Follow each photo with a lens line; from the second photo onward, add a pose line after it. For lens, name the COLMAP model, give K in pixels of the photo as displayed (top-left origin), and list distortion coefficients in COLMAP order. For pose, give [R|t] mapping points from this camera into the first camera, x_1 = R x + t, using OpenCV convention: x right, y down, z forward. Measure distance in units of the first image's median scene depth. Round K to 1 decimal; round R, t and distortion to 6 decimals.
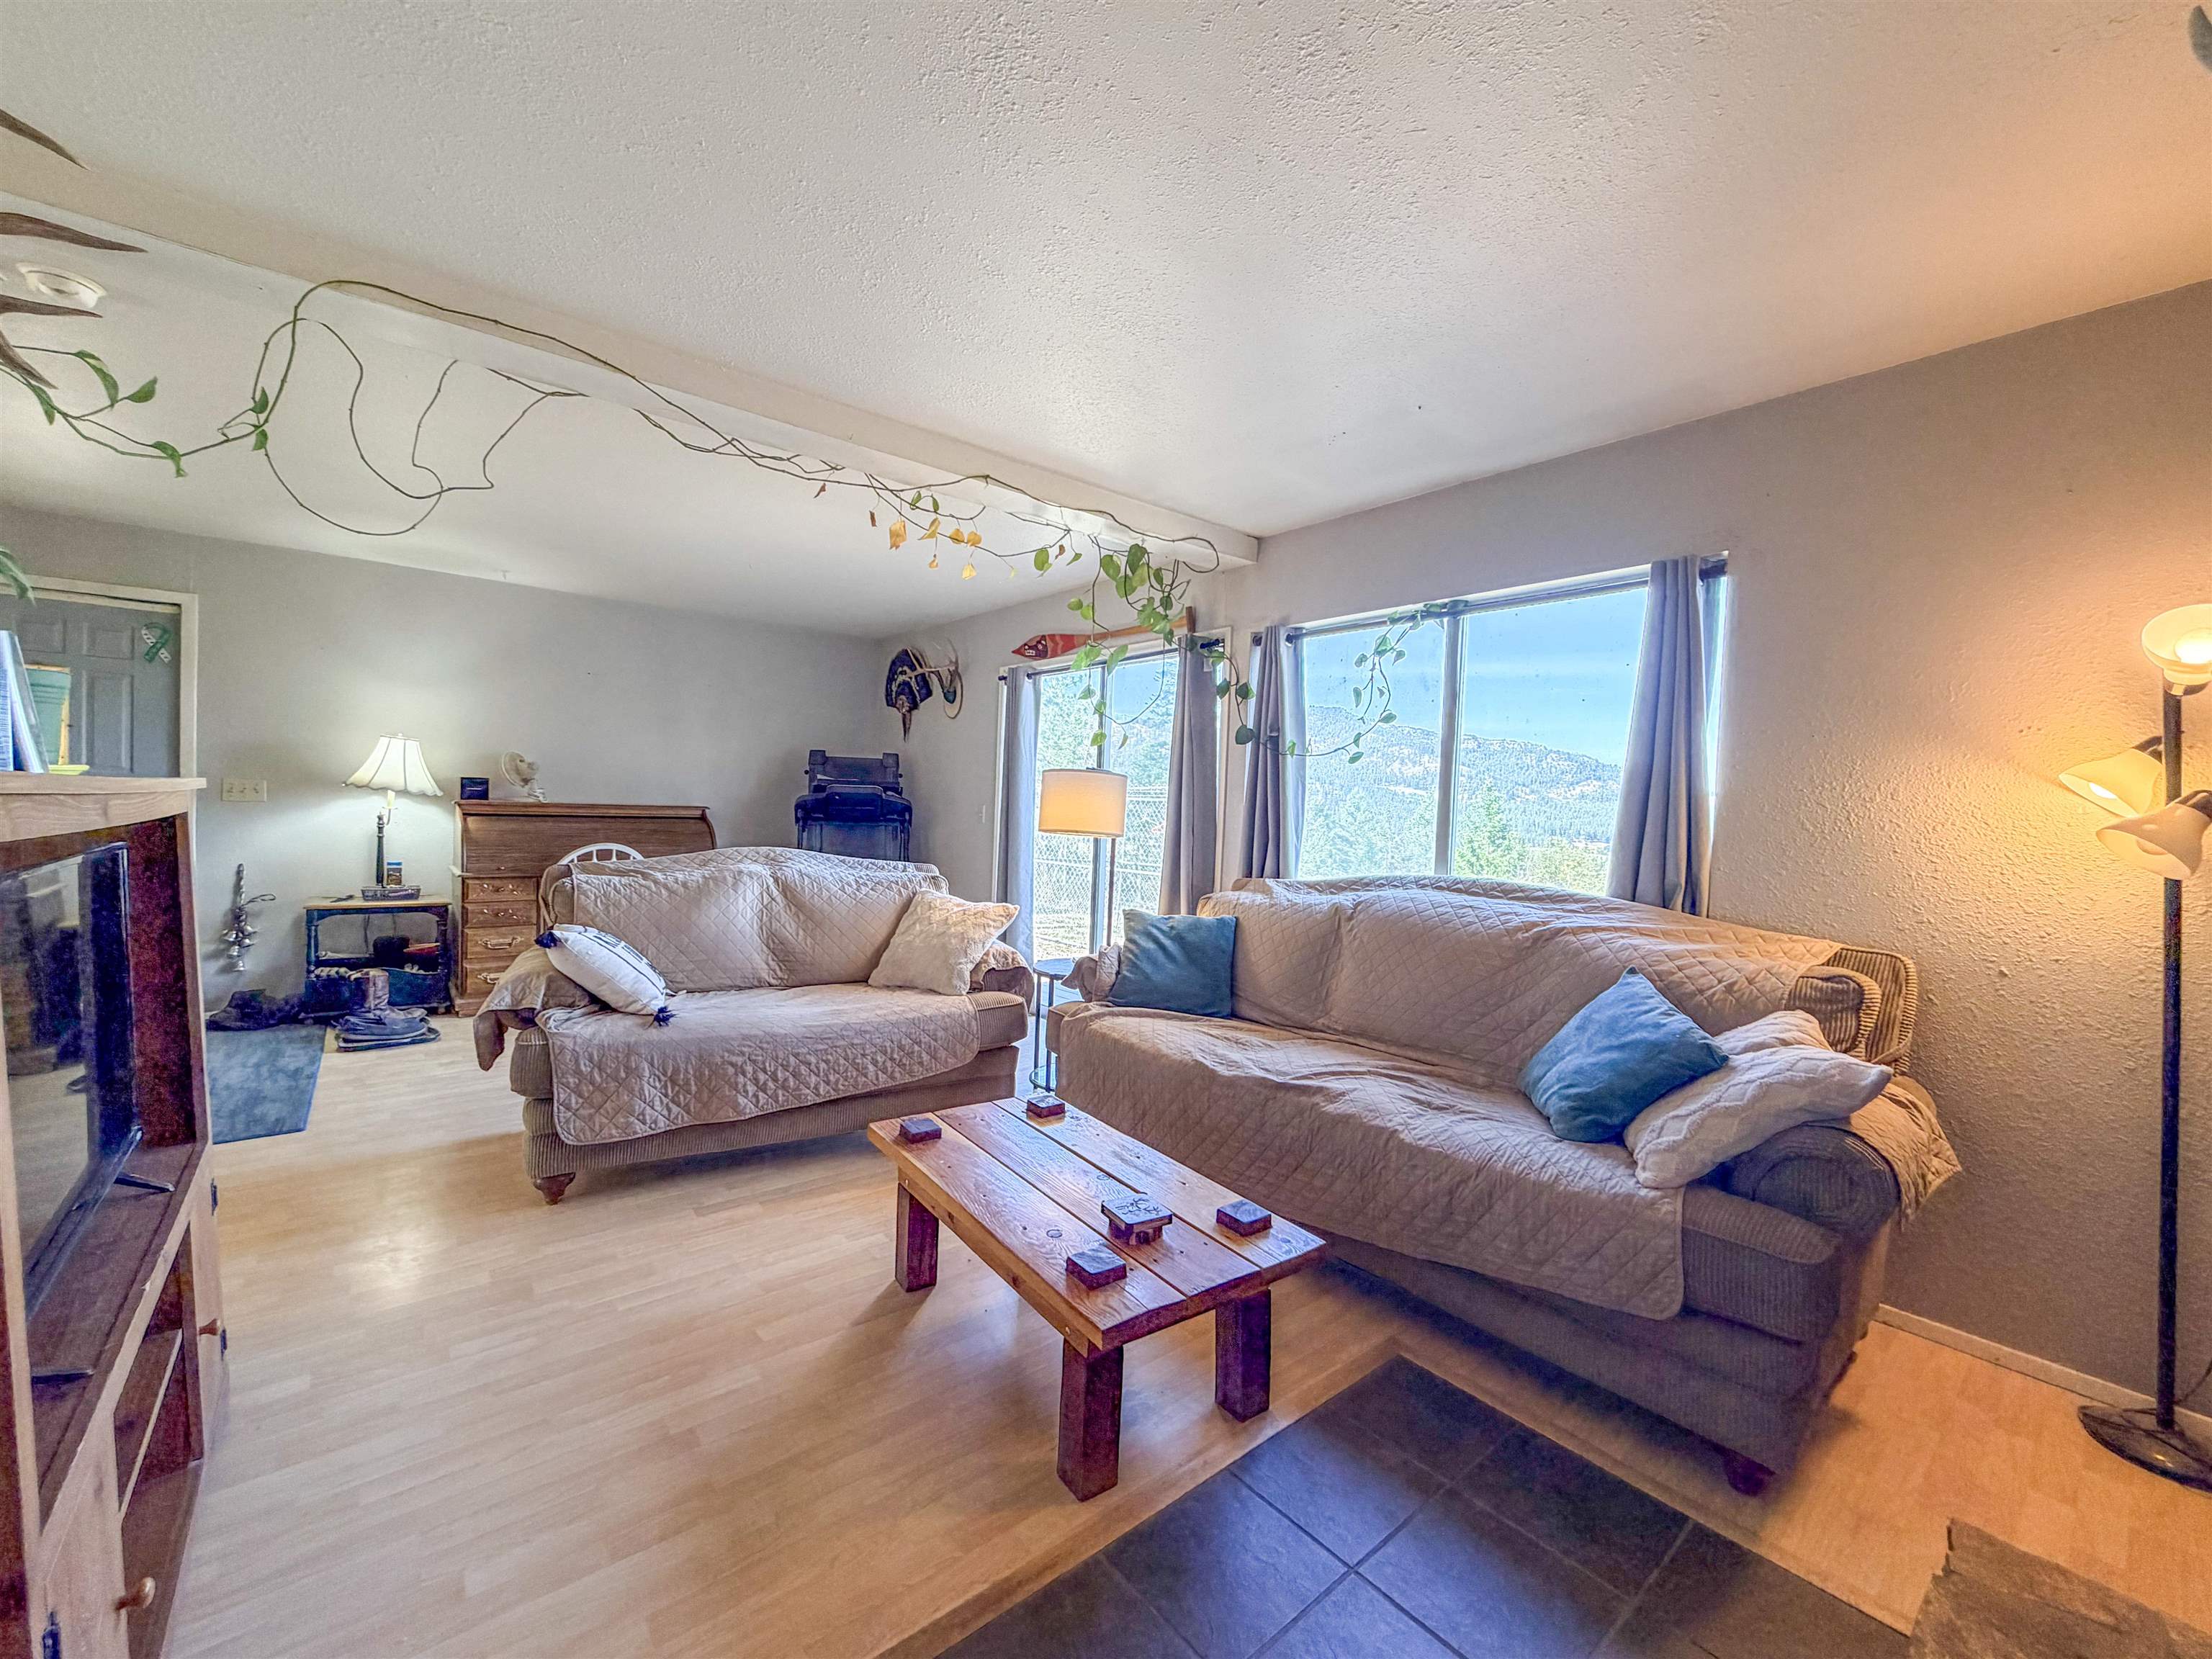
lens RADIAL K [[890.7, 0, 1093.7], [0, 890.7, 836.5], [0, 0, 1]] dist [0.001484, -0.000812]
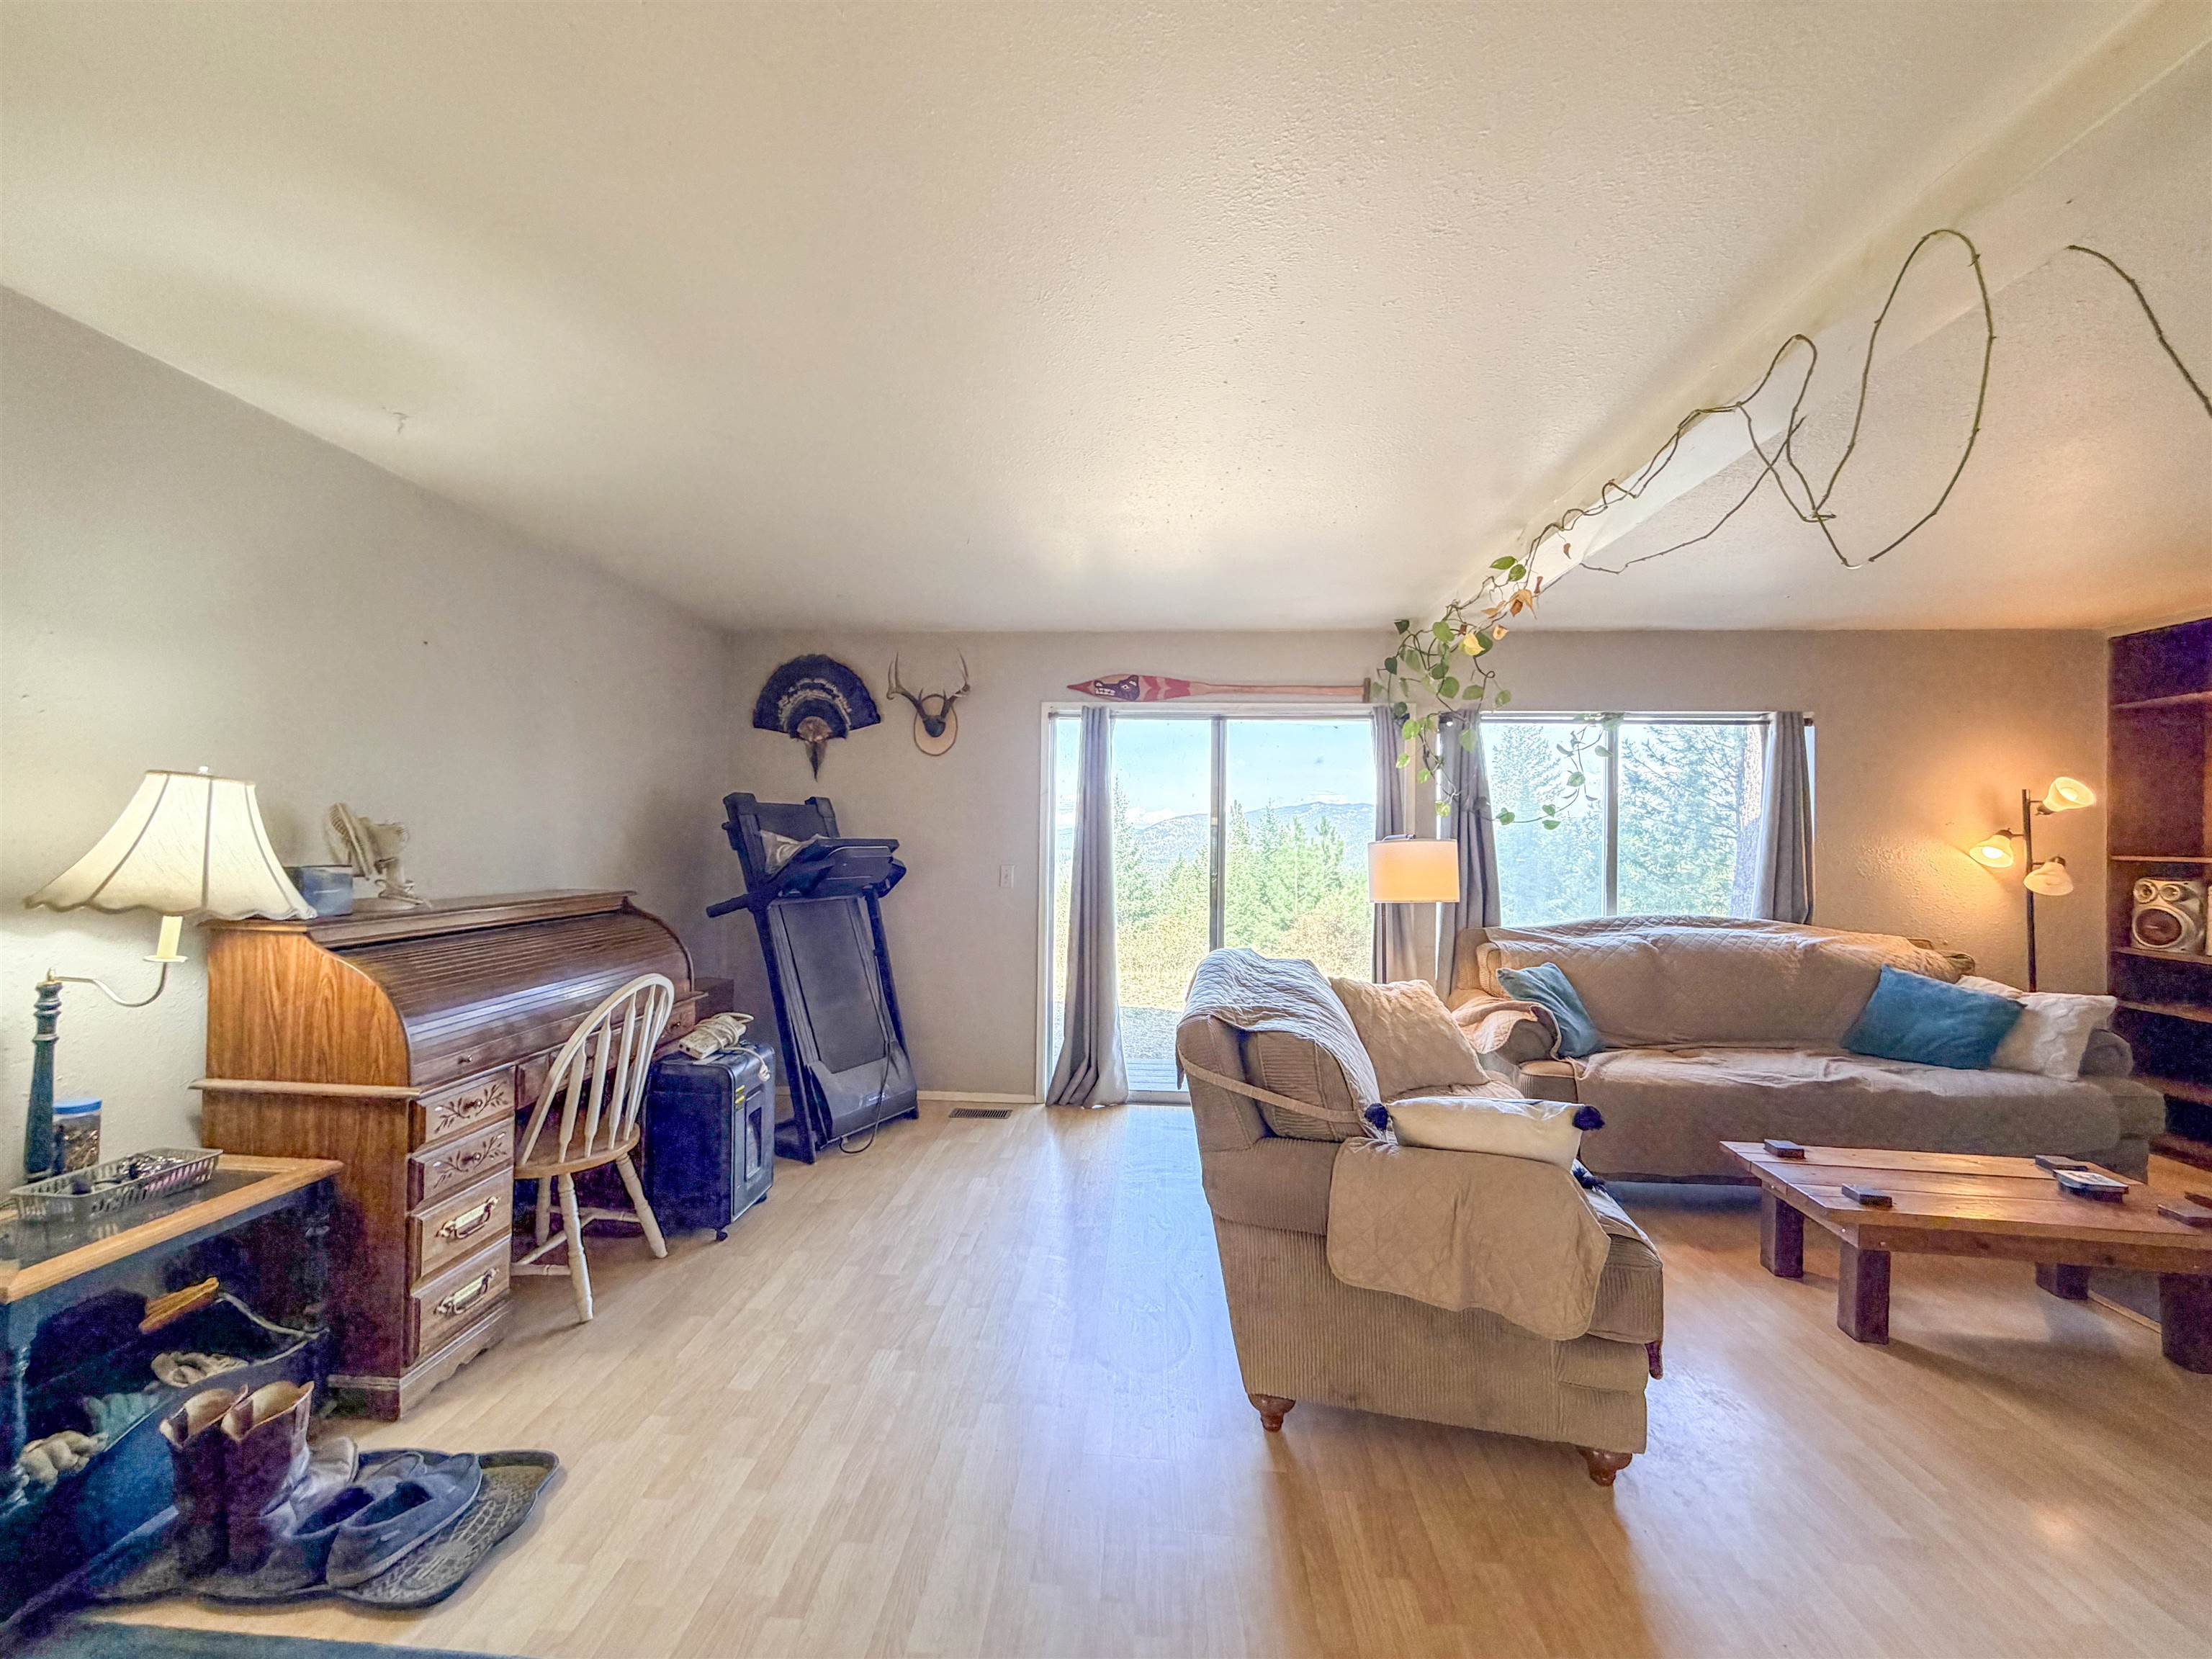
lens RADIAL K [[890.7, 0, 1101.7], [0, 890.7, 833.7], [0, 0, 1]] dist [0.001484, -0.000812]
pose [[0.685547, -0.022731, 0.727674, -0.794904], [0.034796, 0.999393, -0.001563, -0.072016], [-0.727197, 0.026391, 0.685922, 0.447884]]
